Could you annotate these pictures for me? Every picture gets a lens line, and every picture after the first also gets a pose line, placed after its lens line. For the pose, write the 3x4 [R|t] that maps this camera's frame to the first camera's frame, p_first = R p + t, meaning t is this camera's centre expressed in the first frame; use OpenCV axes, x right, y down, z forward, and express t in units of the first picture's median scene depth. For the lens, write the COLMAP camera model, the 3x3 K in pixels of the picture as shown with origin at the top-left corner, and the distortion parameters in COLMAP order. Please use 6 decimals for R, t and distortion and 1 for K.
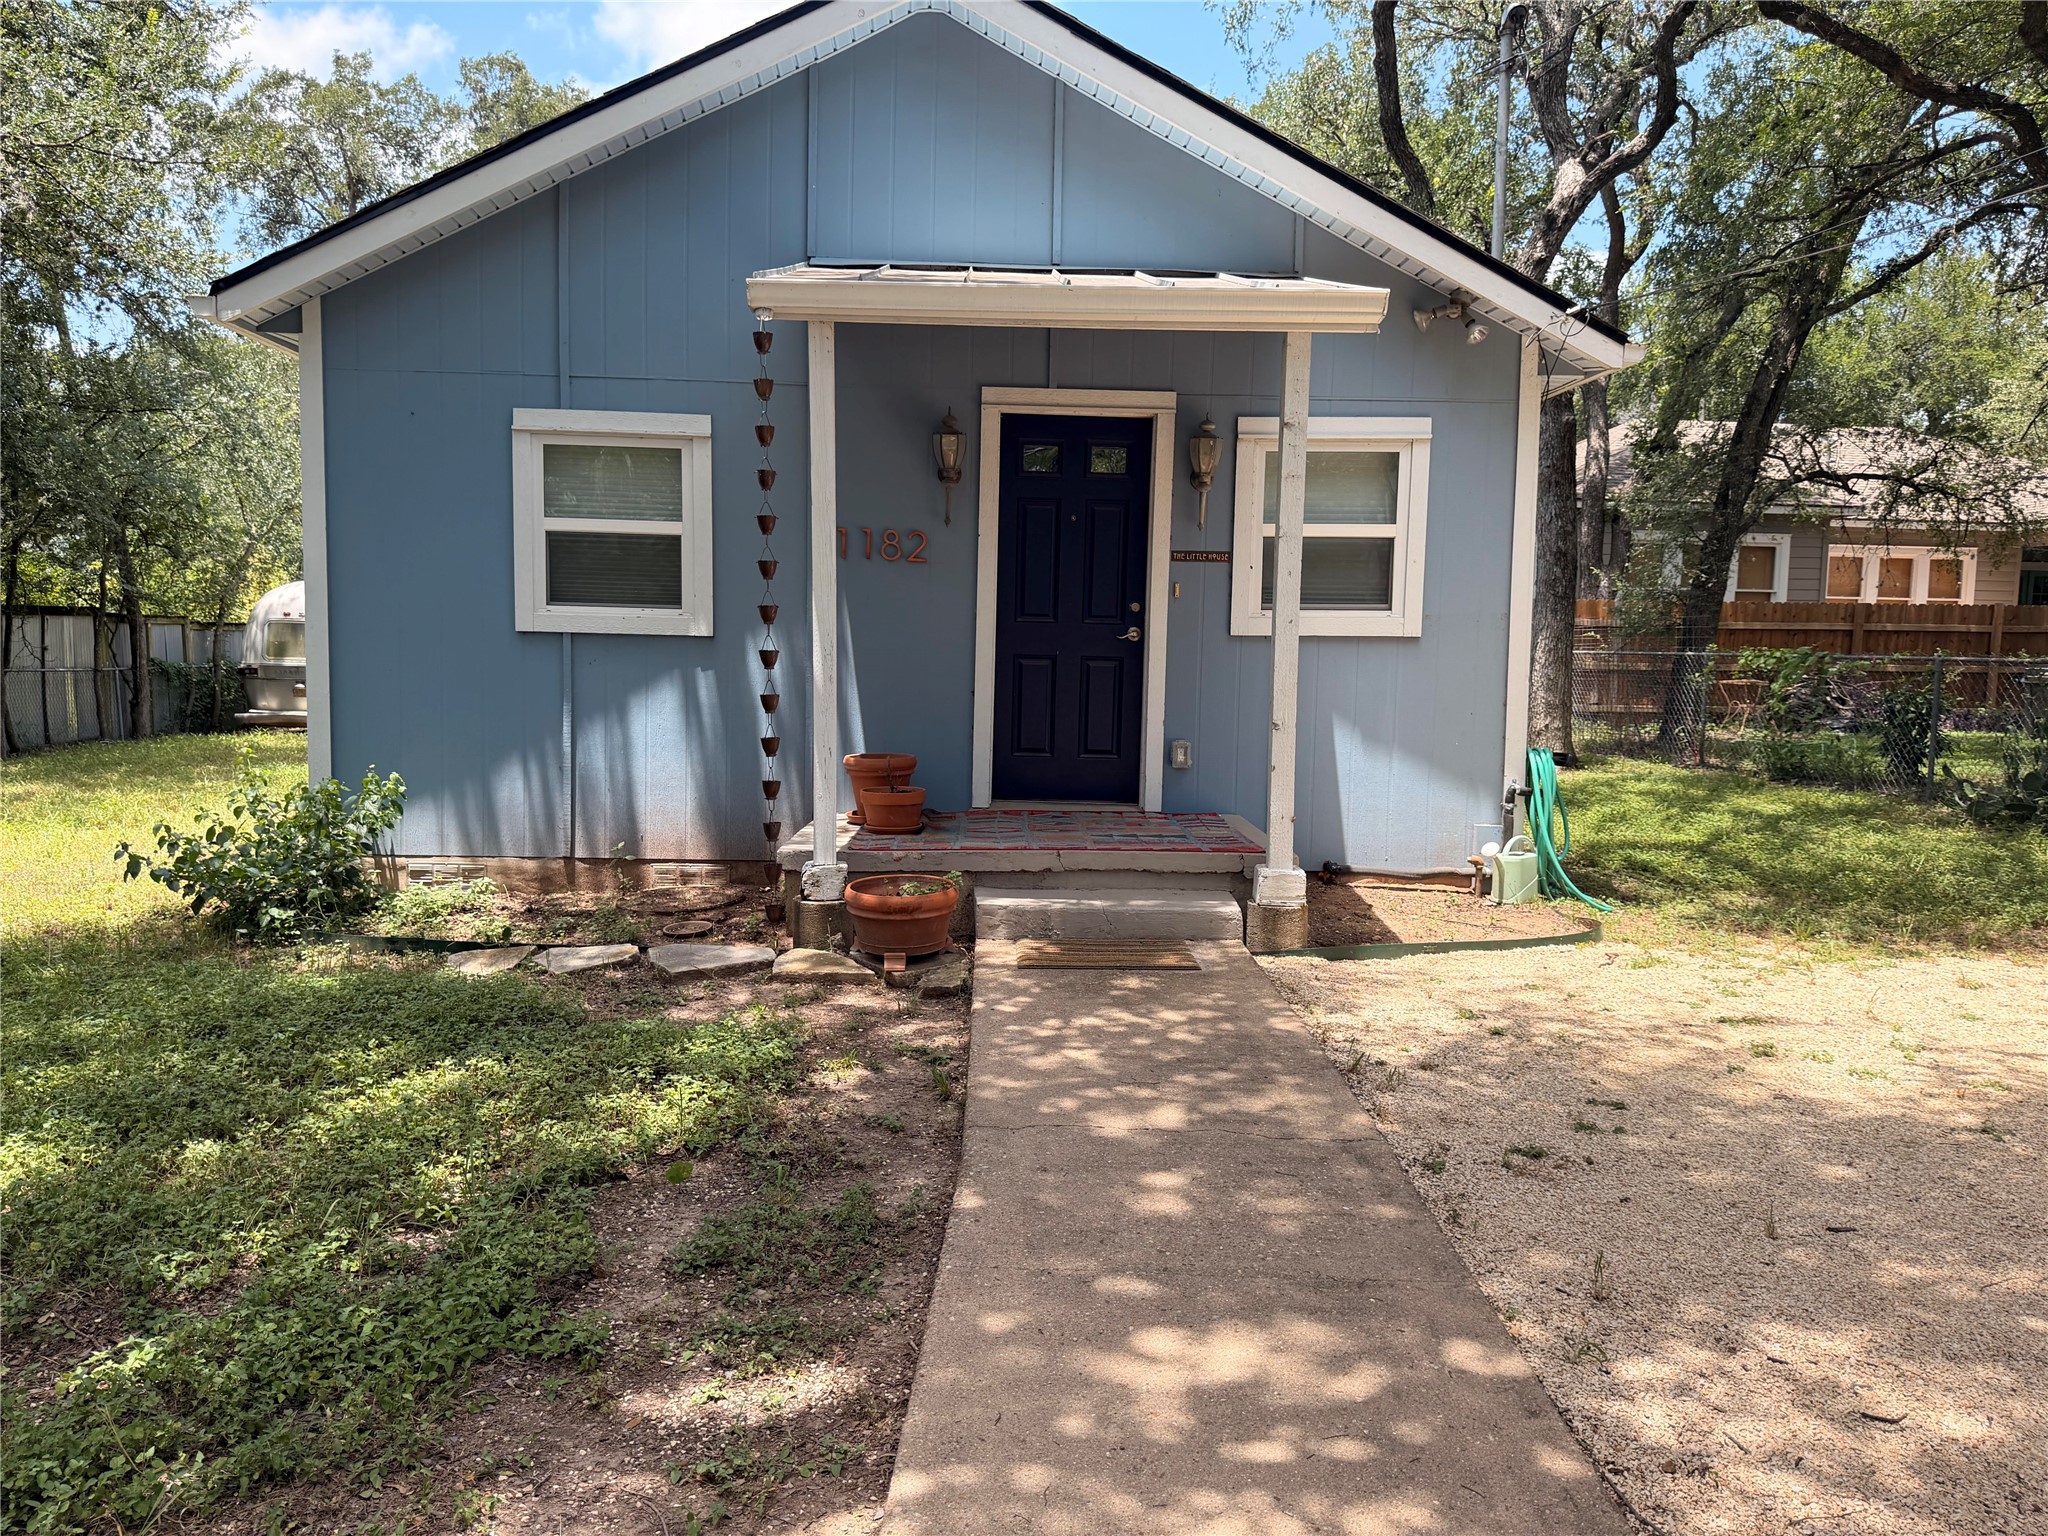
lens RADIAL K [[1453.6, 0, 1023.2], [0, 1453.6, 765.4], [0, 0, 1]] dist [0.041911, -0.053798]
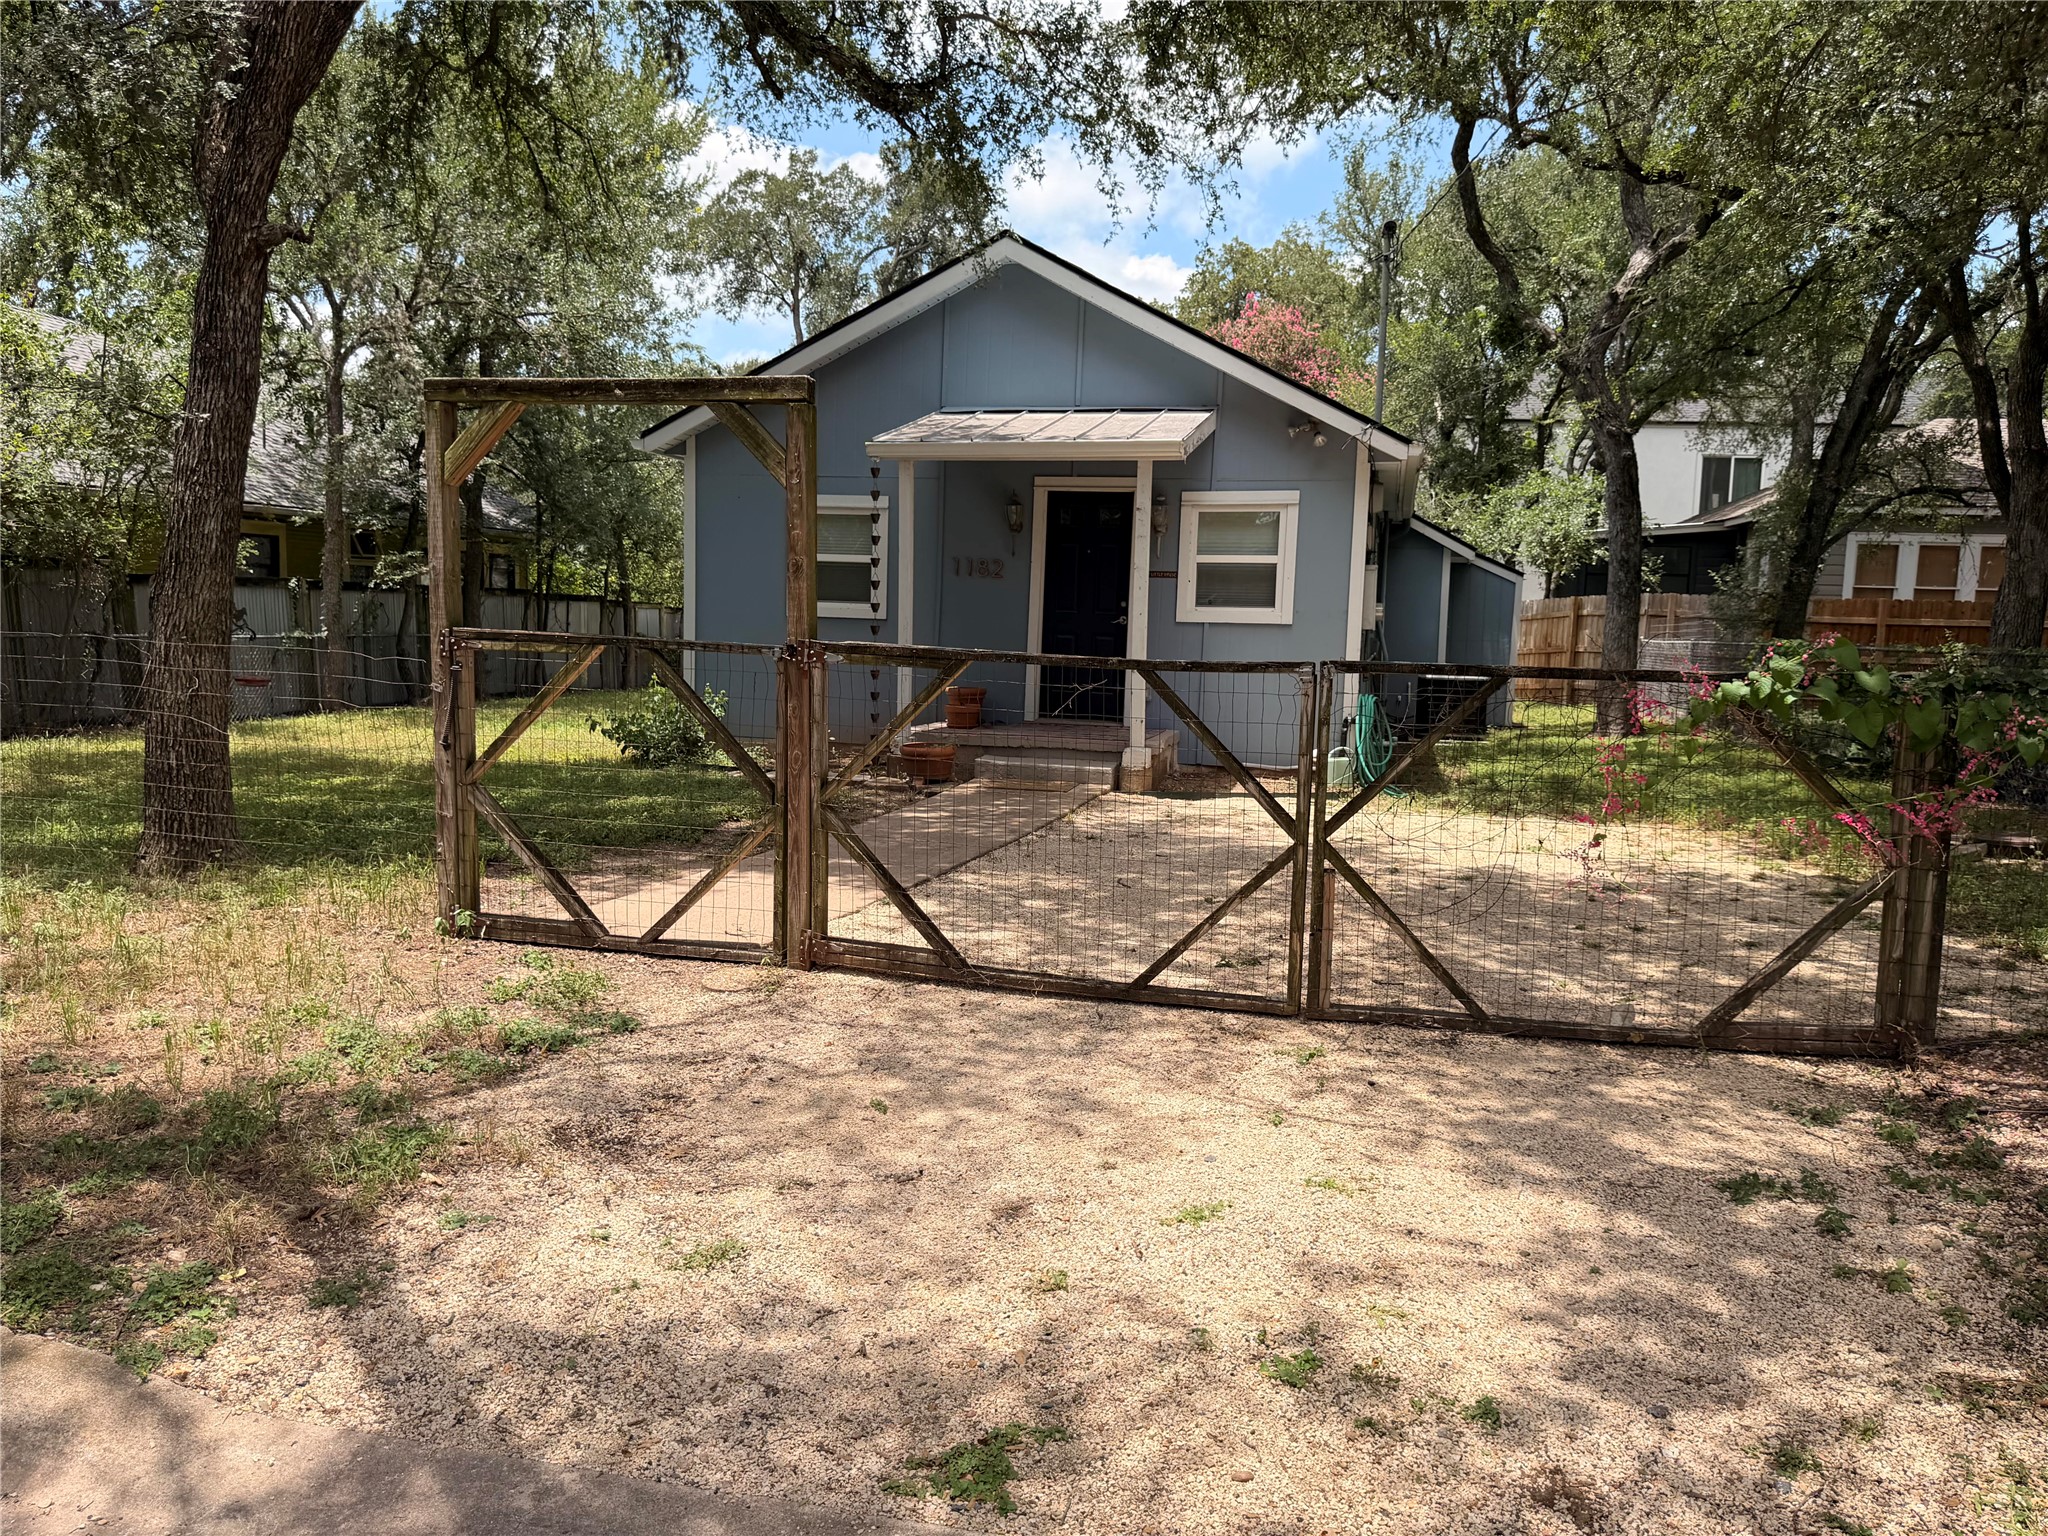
lens RADIAL K [[1453.6, 0, 1021.3], [0, 1453.6, 763.8], [0, 0, 1]] dist [0.041911, -0.053798]
pose [[0.957430, 0.040521, -0.285806, 0.460104], [-0.038668, 0.999179, 0.012124, 0.060260], [0.286063, -0.000557, 0.958211, -0.656105]]
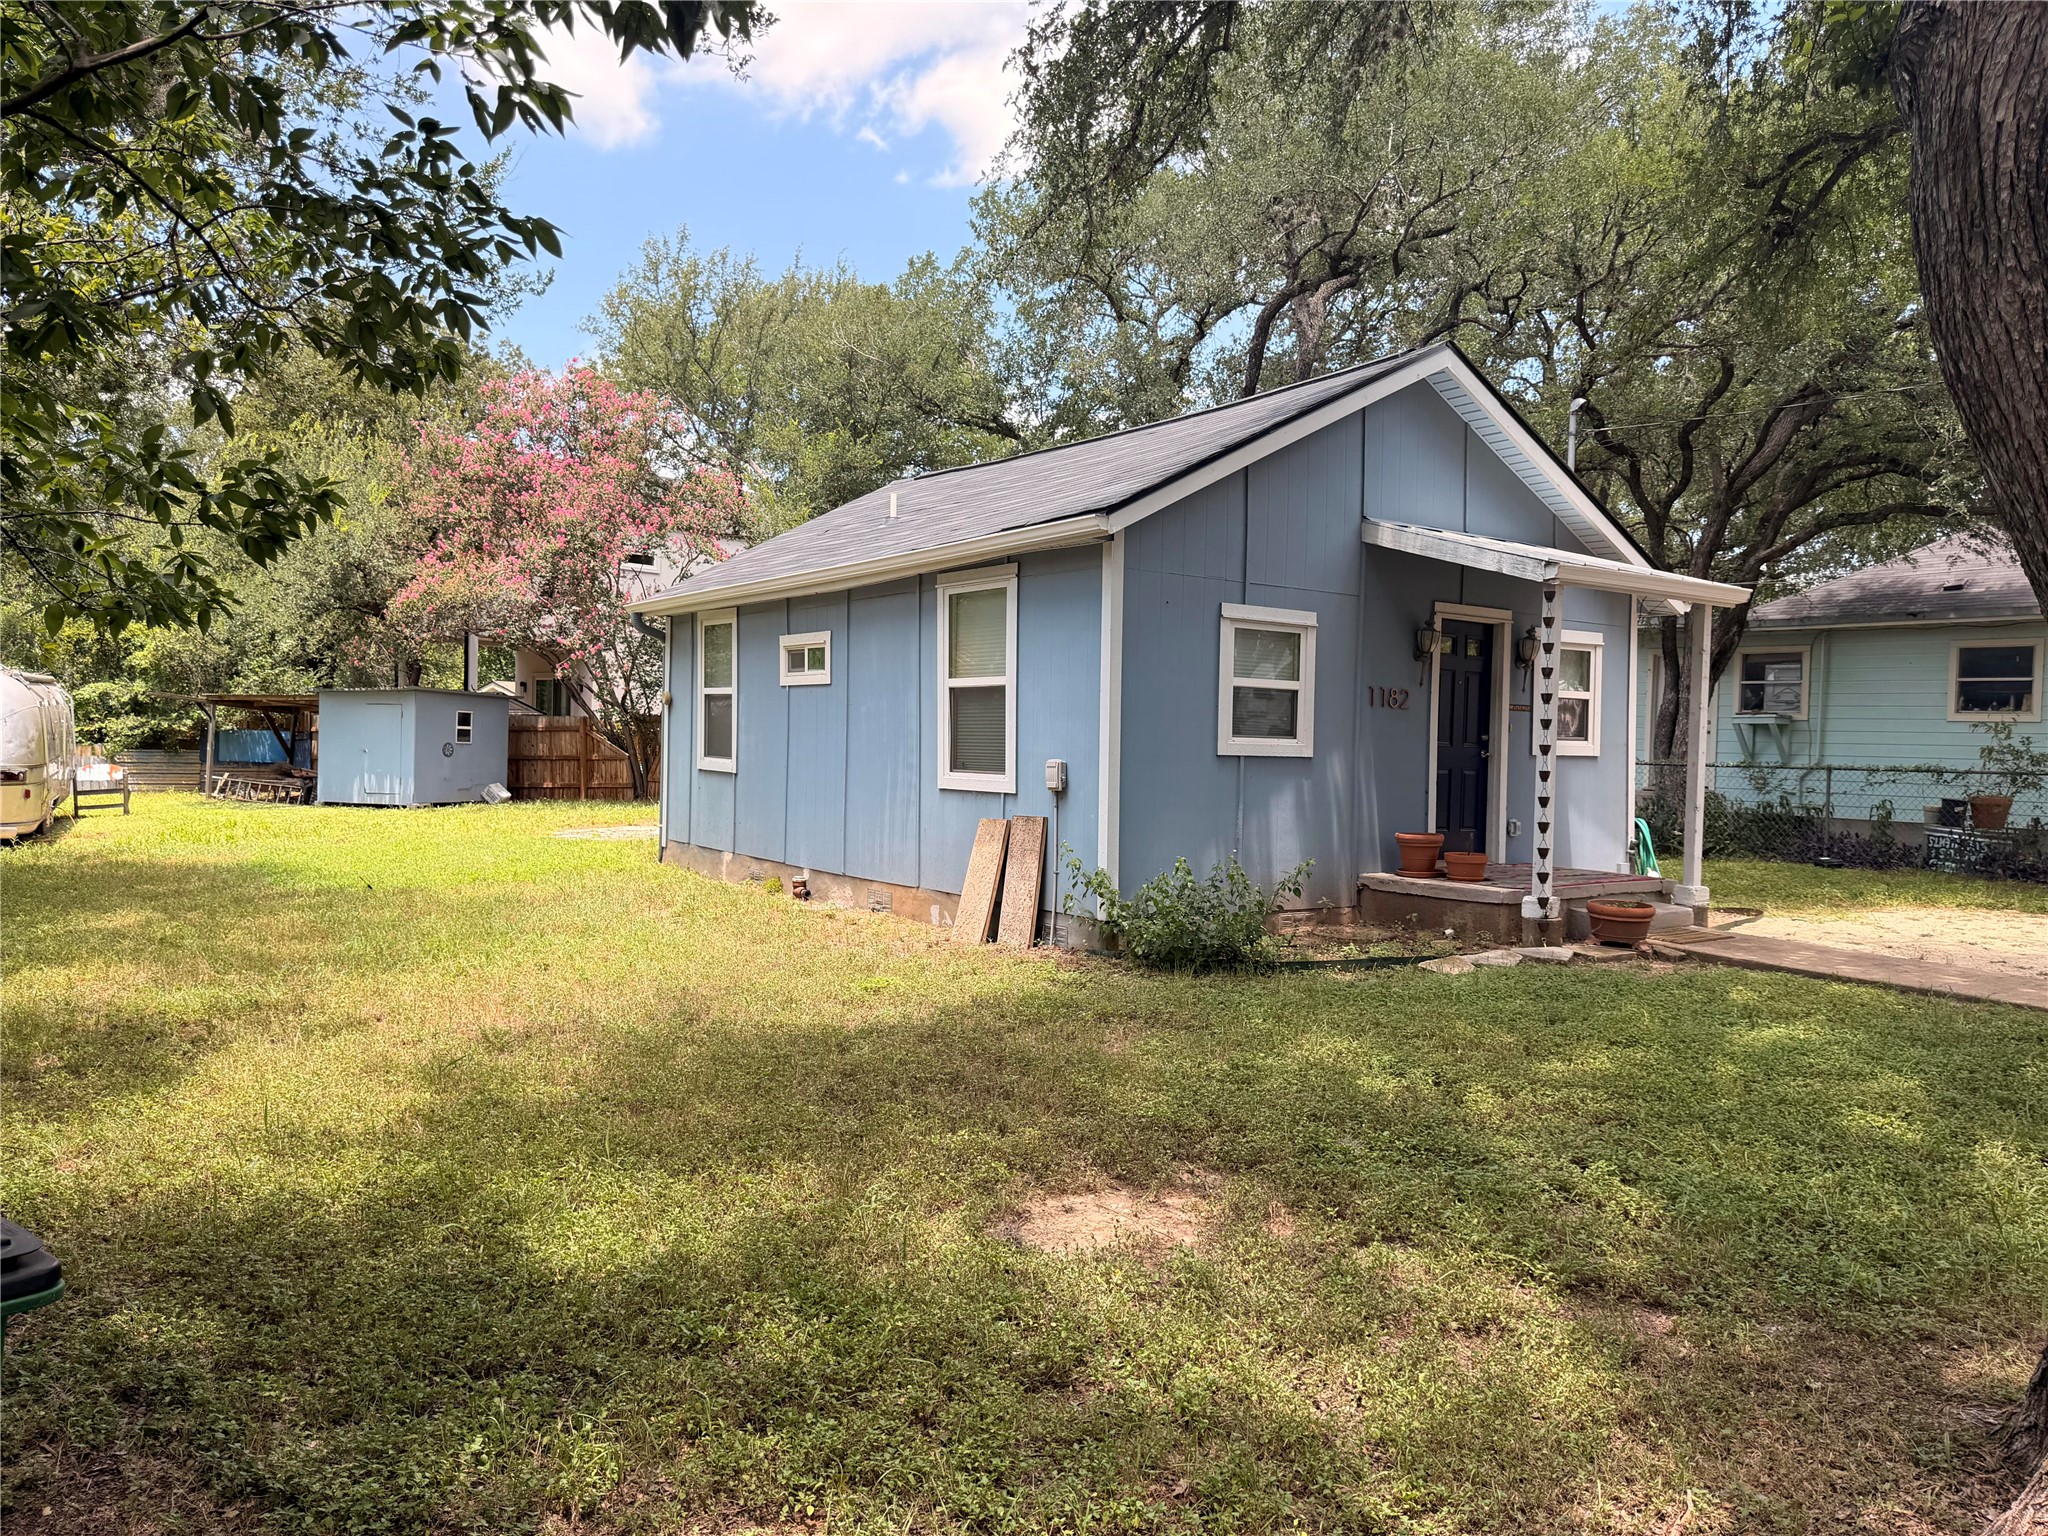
lens RADIAL K [[1453.6, 0, 1017.3], [0, 1453.6, 777.9], [0, 0, 1]] dist [0.041911, -0.053798]
pose [[0.834777, -0.013681, 0.550418, -1.287956], [0.054238, 0.996872, -0.057480, 0.001889], [-0.547910, 0.077837, 0.832908, -0.076582]]
